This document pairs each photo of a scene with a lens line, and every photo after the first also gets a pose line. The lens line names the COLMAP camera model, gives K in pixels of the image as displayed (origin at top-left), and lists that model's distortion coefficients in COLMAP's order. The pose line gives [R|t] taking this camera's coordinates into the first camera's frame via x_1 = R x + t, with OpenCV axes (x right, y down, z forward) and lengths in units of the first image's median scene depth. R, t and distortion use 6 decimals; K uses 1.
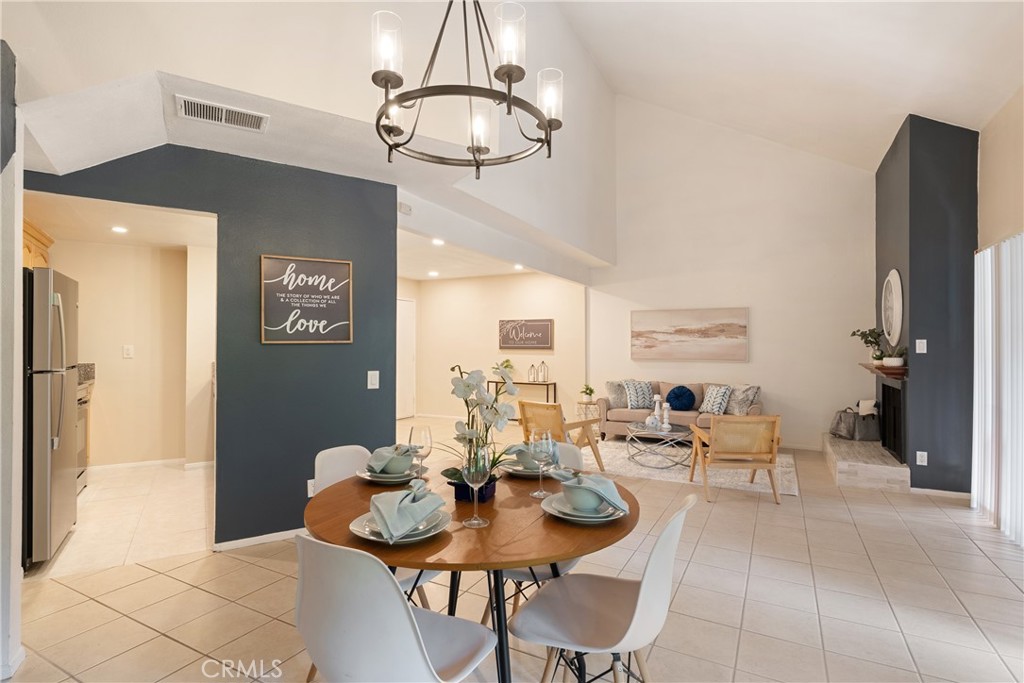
lens RADIAL K [[503.9, 0, 512.7], [0, 503.9, 343.6], [0, 0, 1]] dist [0.001172, 0.000727]
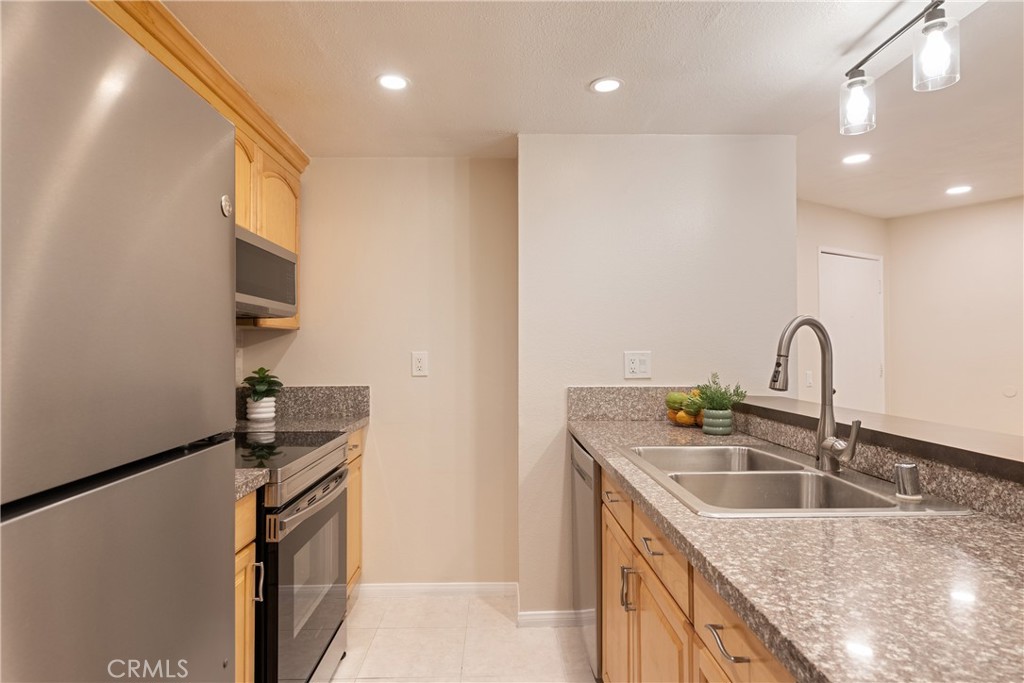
lens RADIAL K [[583.3, 0, 506.5], [0, 583.3, 350.6], [0, 0, 1]] dist [0.004283, 0.001440]
pose [[0.857064, -0.003732, -0.515196, -0.578590], [0.008012, 0.999949, 0.006084, -0.000557], [0.515147, -0.009343, 0.857051, 0.814829]]
